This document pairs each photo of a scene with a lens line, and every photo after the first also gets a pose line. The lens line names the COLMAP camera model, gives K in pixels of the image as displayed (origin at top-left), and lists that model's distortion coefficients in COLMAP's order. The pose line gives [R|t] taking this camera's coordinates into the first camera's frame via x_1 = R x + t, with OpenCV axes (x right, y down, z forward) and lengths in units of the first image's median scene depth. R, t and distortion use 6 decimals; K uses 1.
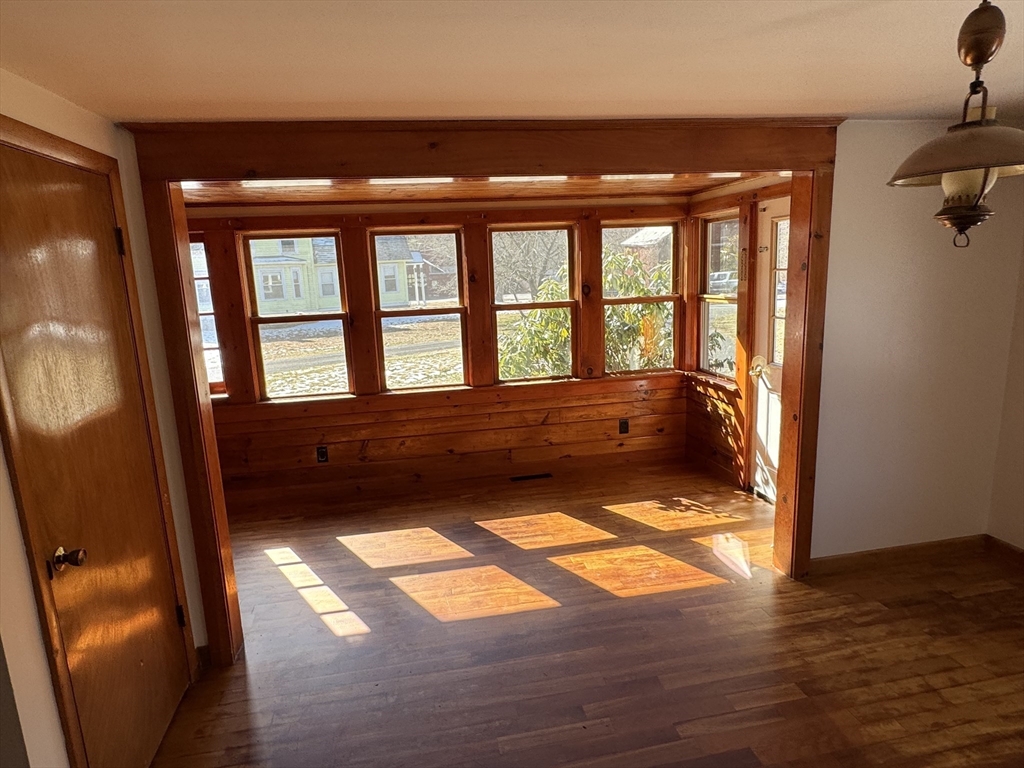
lens RADIAL K [[603.4, 0, 501.4], [0, 603.4, 384.1], [0, 0, 1]] dist [-0.003557, 0.000573]
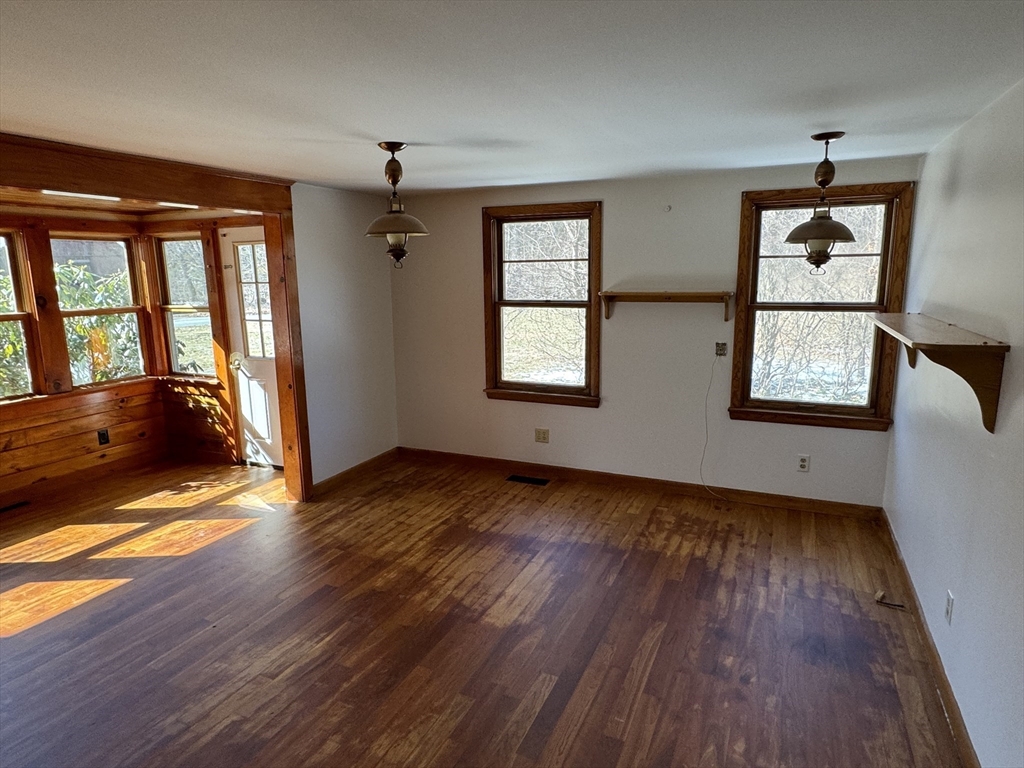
lens RADIAL K [[603.4, 0, 518.3], [0, 603.4, 381.5], [0, 0, 1]] dist [-0.003557, 0.000573]
pose [[0.562812, -0.111742, 0.818997, -0.299066], [0.143943, 0.988931, 0.036011, 0.057355], [-0.813955, 0.097621, 0.572667, -0.196848]]
